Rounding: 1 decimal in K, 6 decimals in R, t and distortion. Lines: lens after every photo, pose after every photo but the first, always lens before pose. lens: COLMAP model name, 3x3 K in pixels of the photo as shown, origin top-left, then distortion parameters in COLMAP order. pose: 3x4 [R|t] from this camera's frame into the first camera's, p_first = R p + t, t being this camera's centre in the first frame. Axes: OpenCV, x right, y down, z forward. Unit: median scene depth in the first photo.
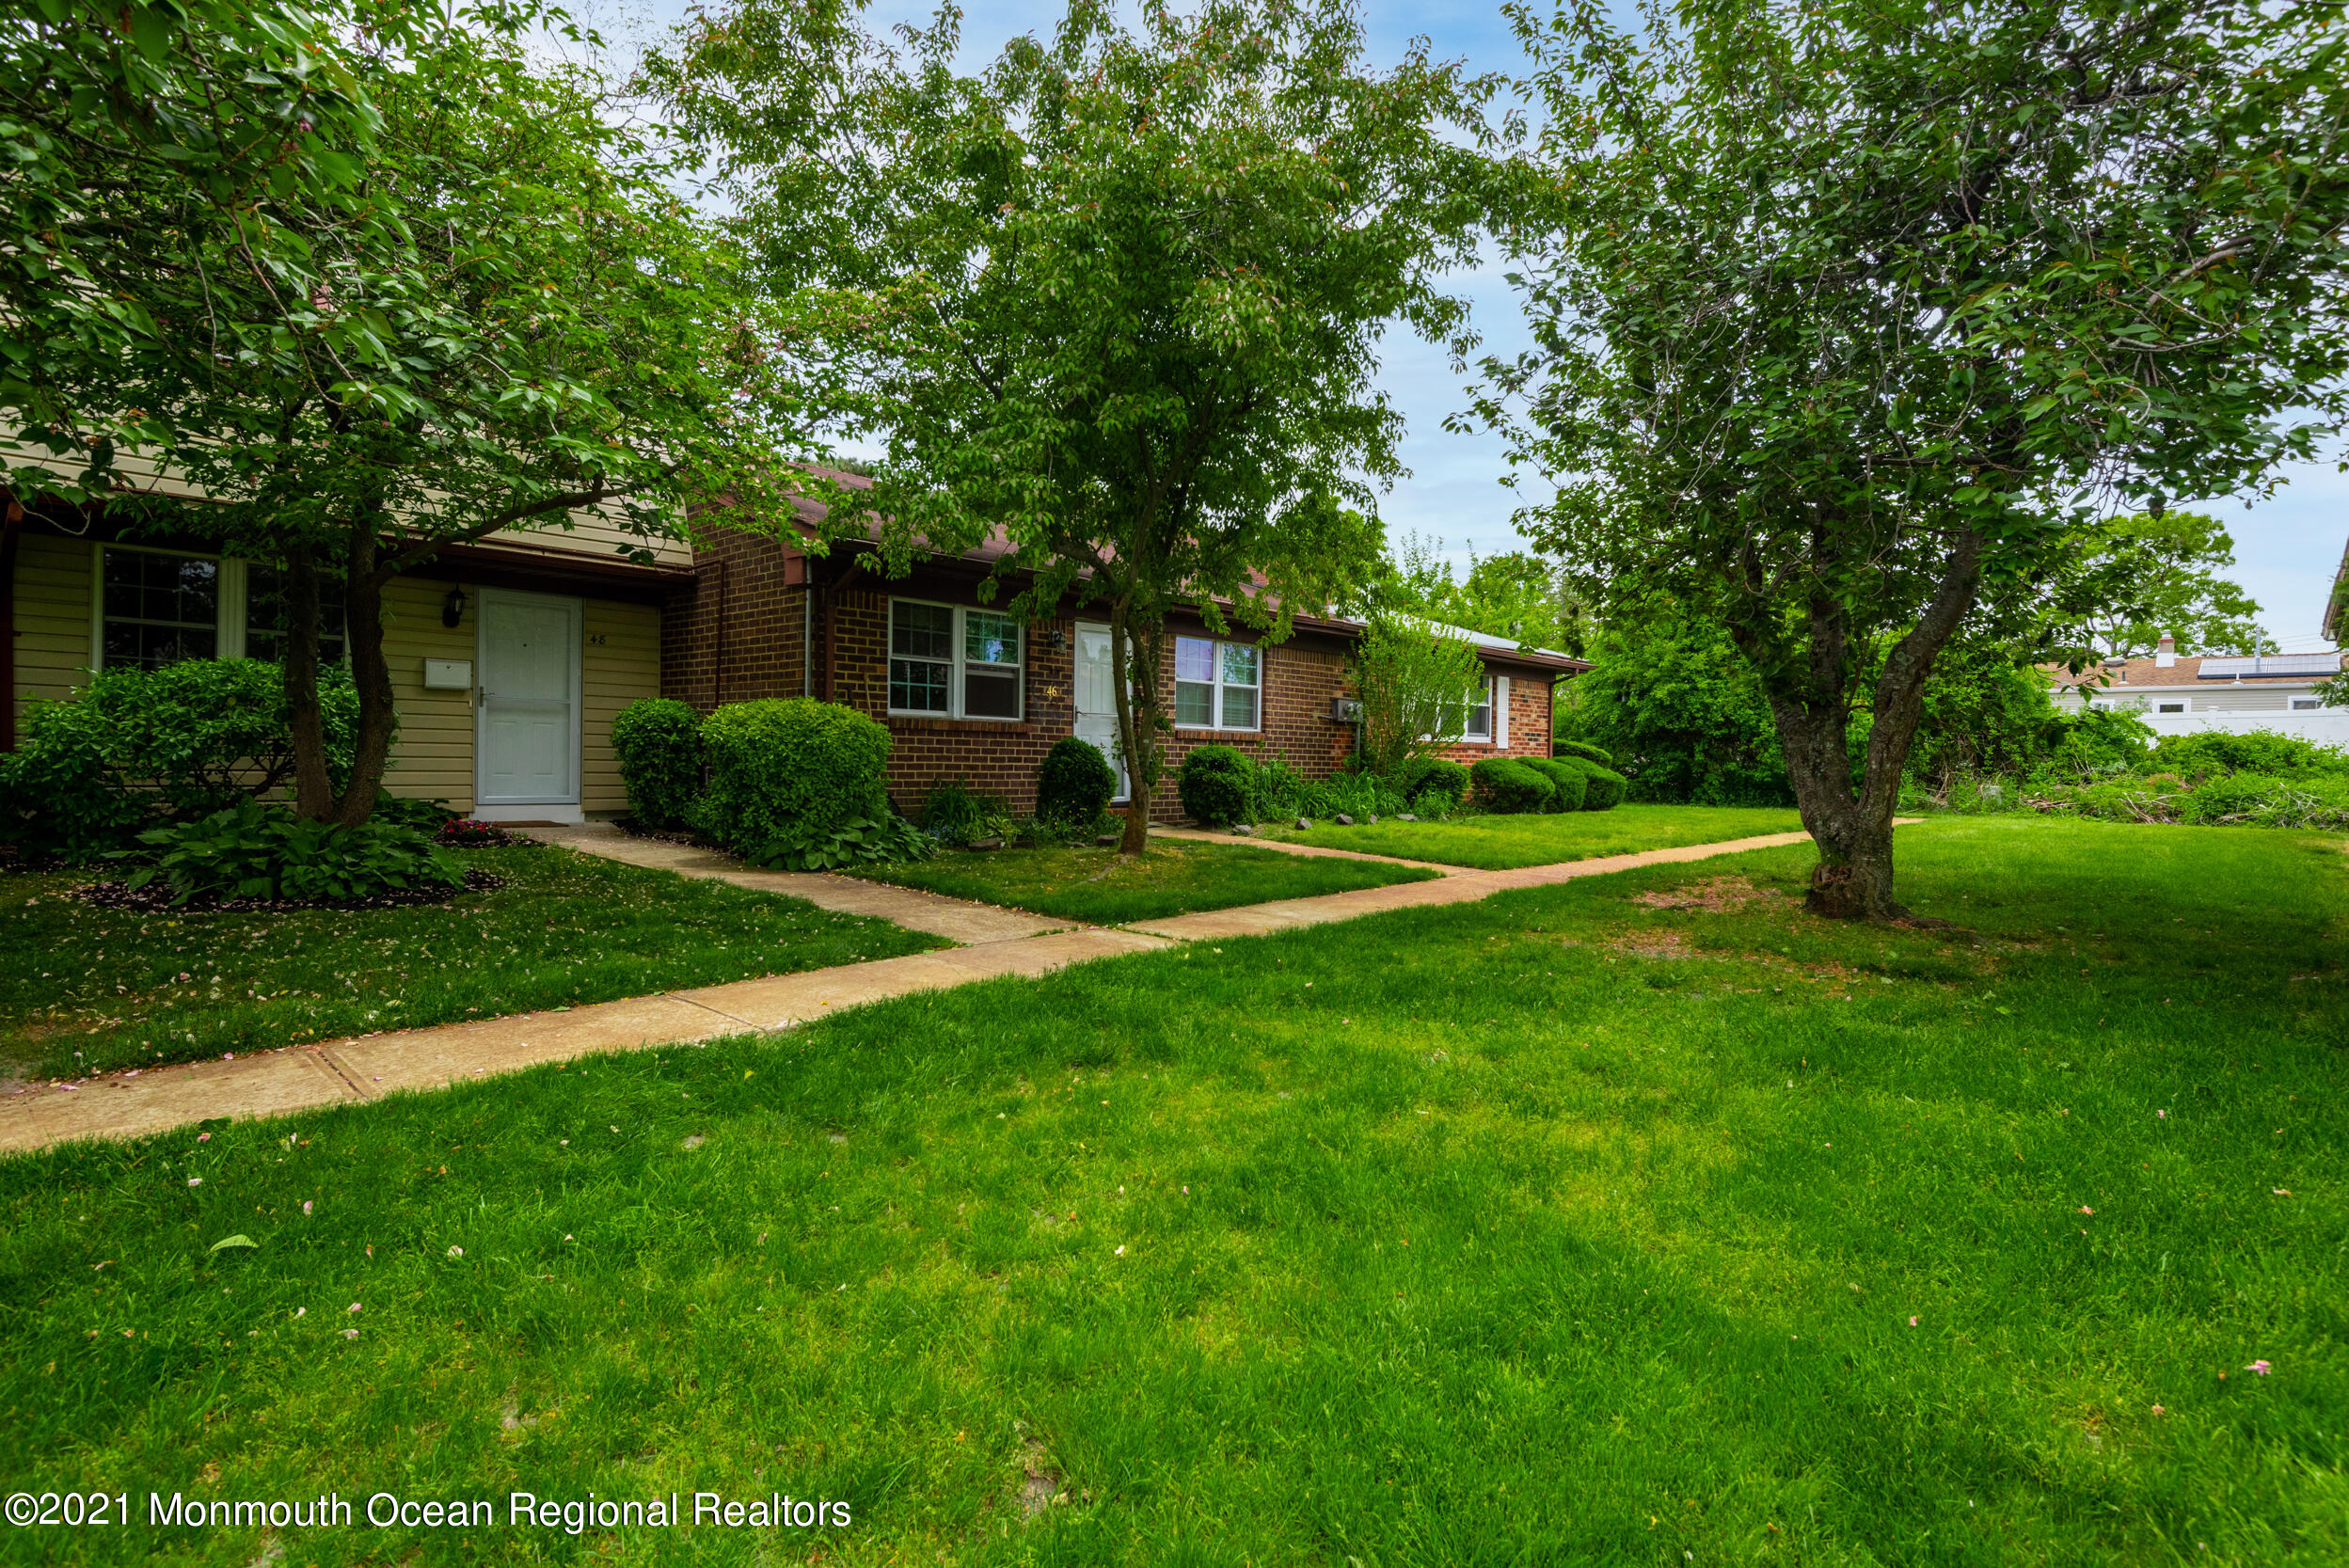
lens RADIAL K [[1250.2, 0, 1174.5], [0, 1250.2, 784.0], [0, 0, 1]] dist [0.000498, 0.000057]
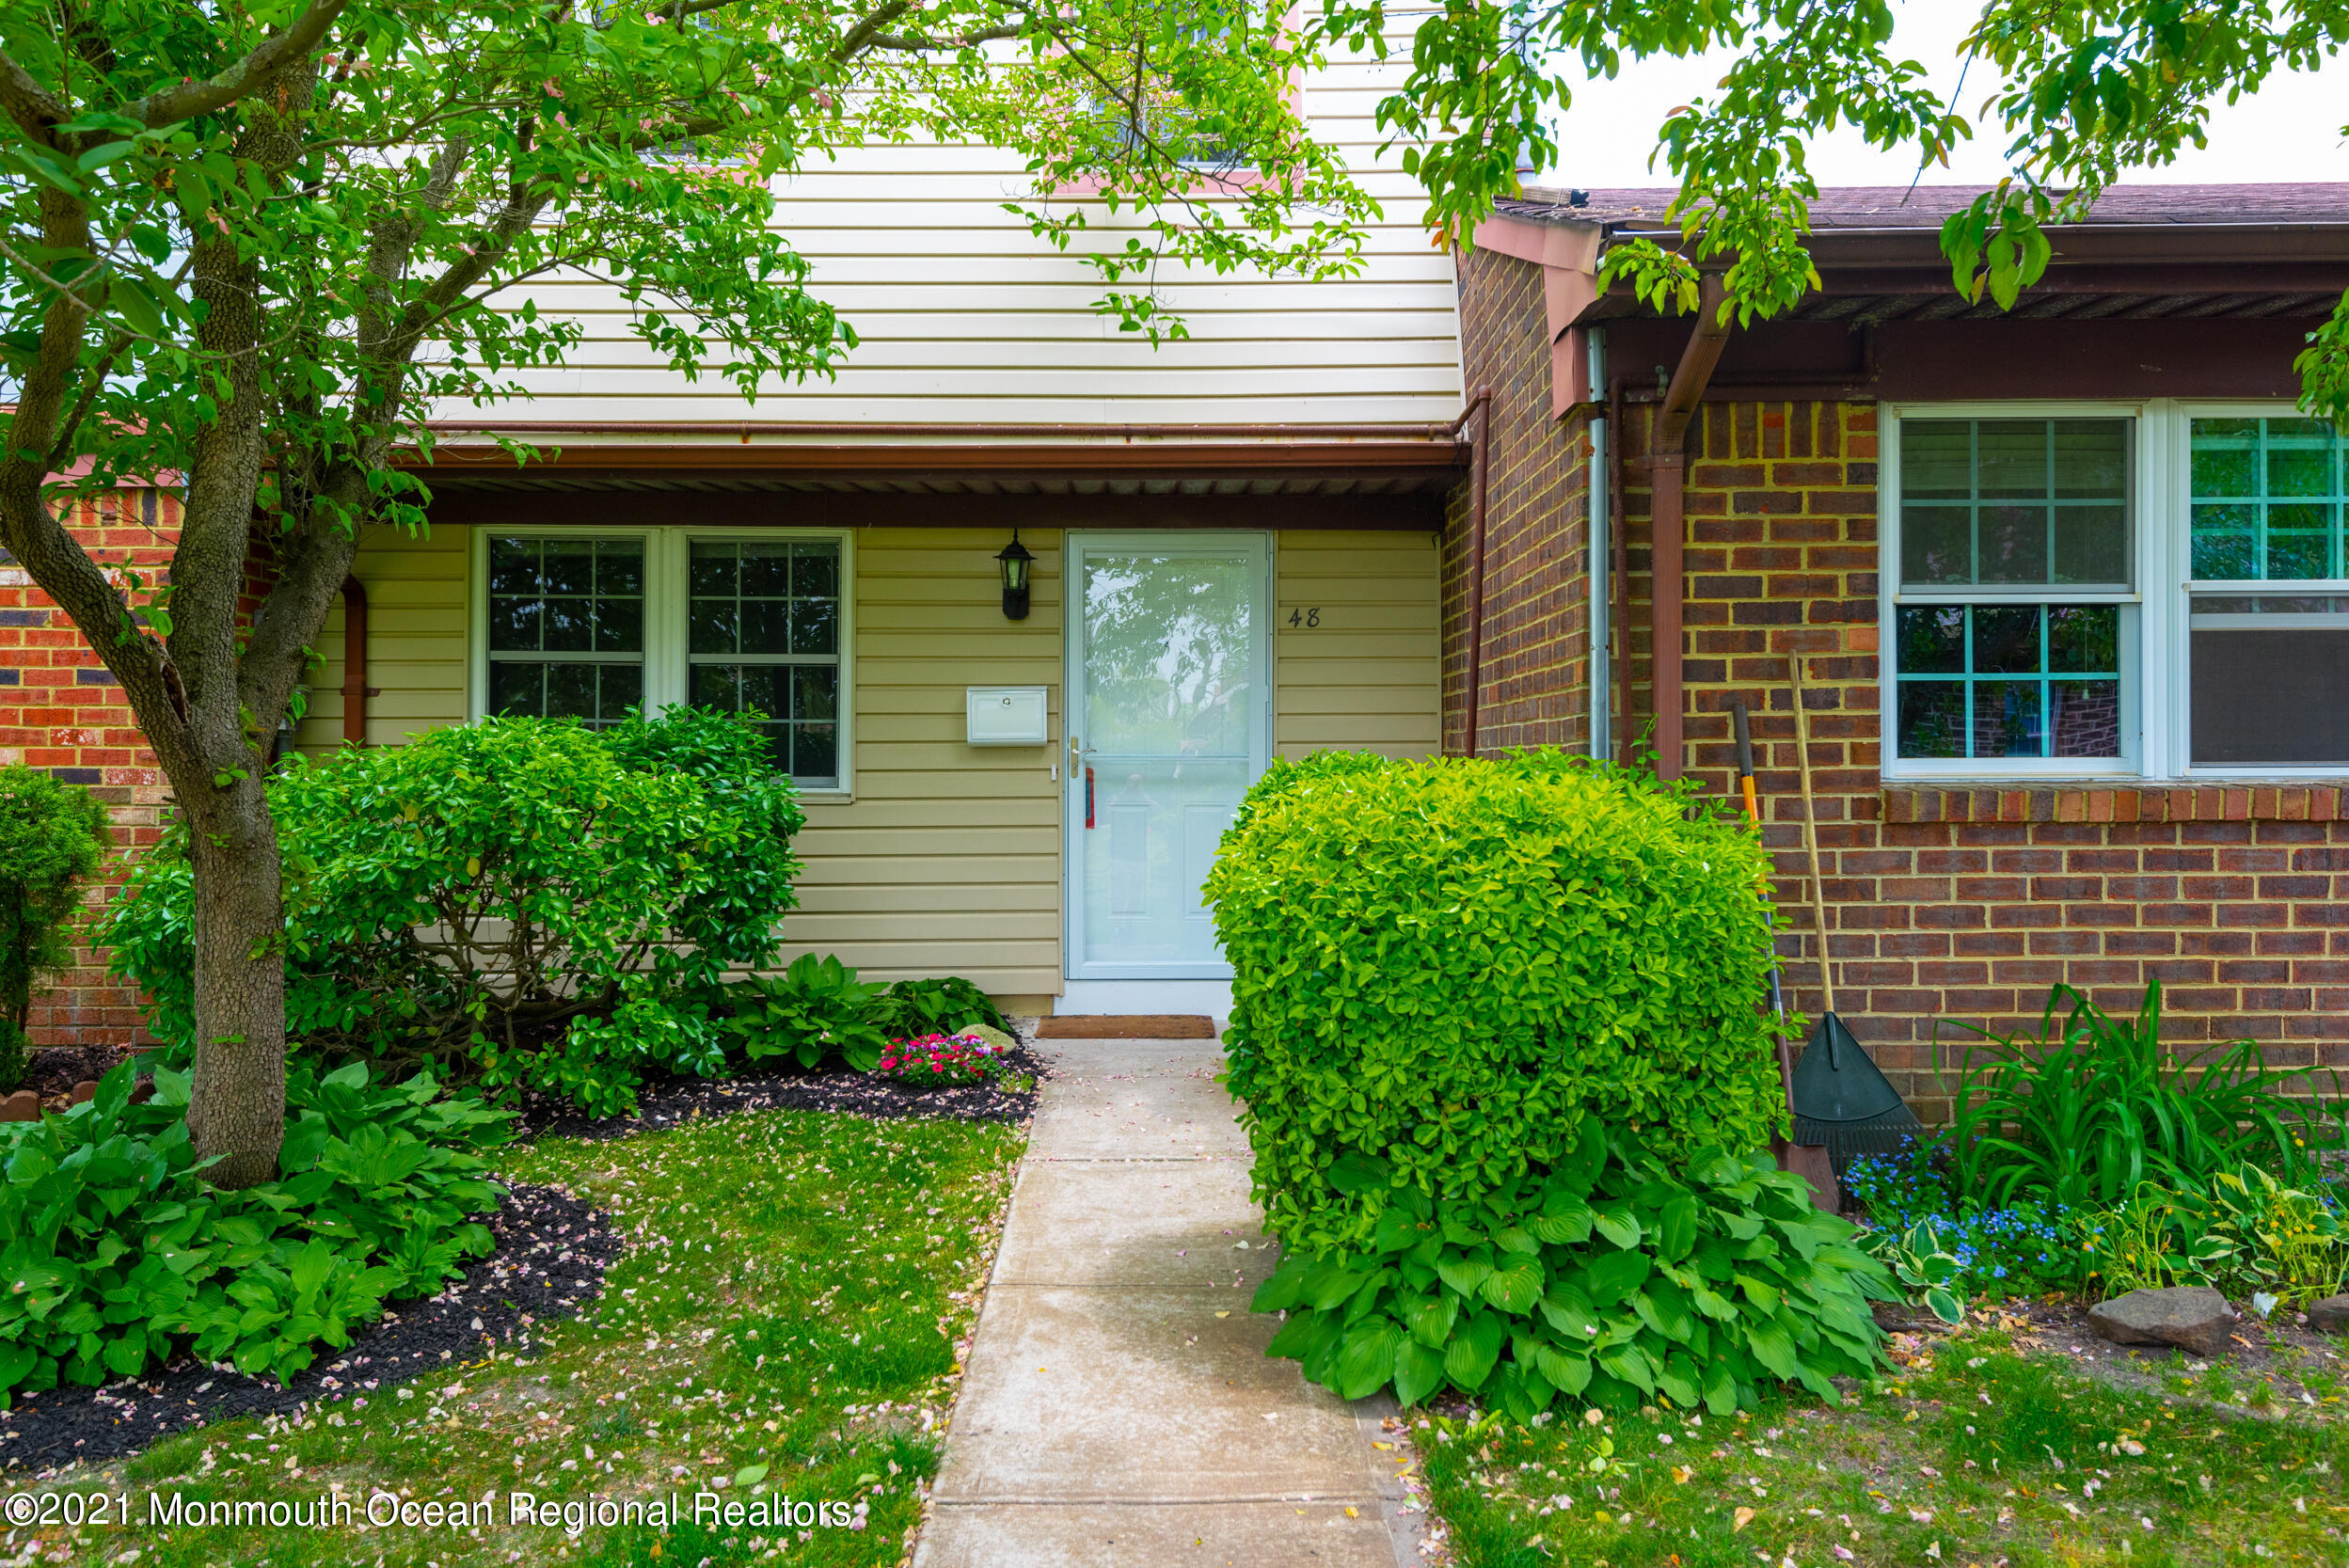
lens RADIAL K [[1773.1, 0, 1174.5], [0, 1773.1, 784.0], [0, 0, 1]] dist [0.002887, 0.001515]
pose [[0.678181, -0.014976, -0.734743, -0.021808], [0.006210, 0.999873, -0.014647, -0.049350], [0.734869, 0.005371, 0.678188, 0.565971]]
